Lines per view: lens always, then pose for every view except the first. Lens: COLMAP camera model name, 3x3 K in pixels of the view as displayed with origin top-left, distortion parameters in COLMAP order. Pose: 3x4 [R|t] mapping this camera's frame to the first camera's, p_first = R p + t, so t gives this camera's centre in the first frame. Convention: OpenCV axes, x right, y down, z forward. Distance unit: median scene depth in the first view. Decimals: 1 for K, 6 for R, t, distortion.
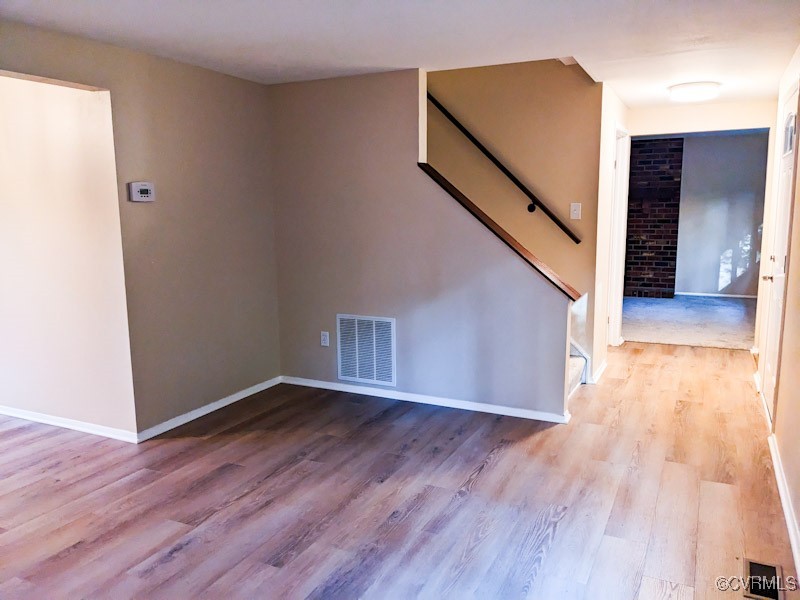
lens RADIAL K [[625.3, 0, 414.2], [0, 625.3, 303.9], [0, 0, 1]] dist [0.061081, -0.092375]
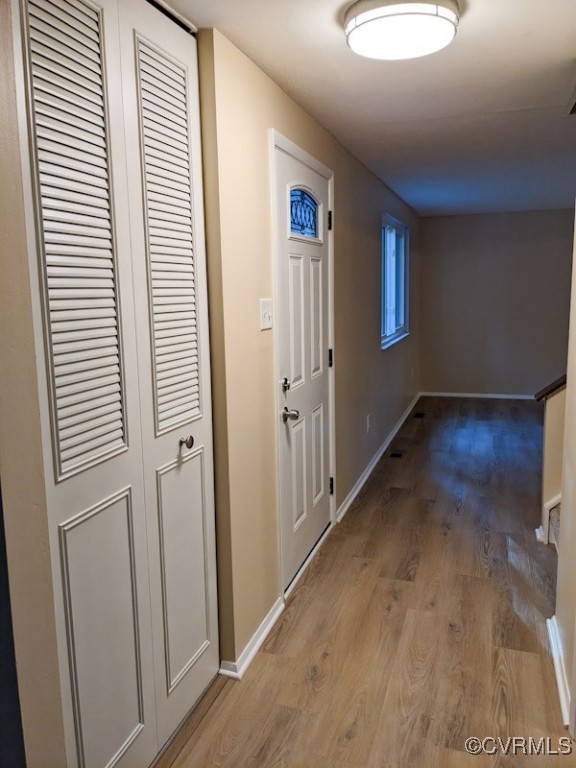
lens RADIAL K [[593.4, 0, 288.0], [0, 593.4, 384.0], [0, 0, 1]] dist [0.057465, -0.093996]
pose [[-0.993576, 0.038030, -0.106587, 0.873539], [0.002259, 0.948322, 0.317301, -0.373711], [0.113146, 0.315022, -0.942316, 2.179154]]
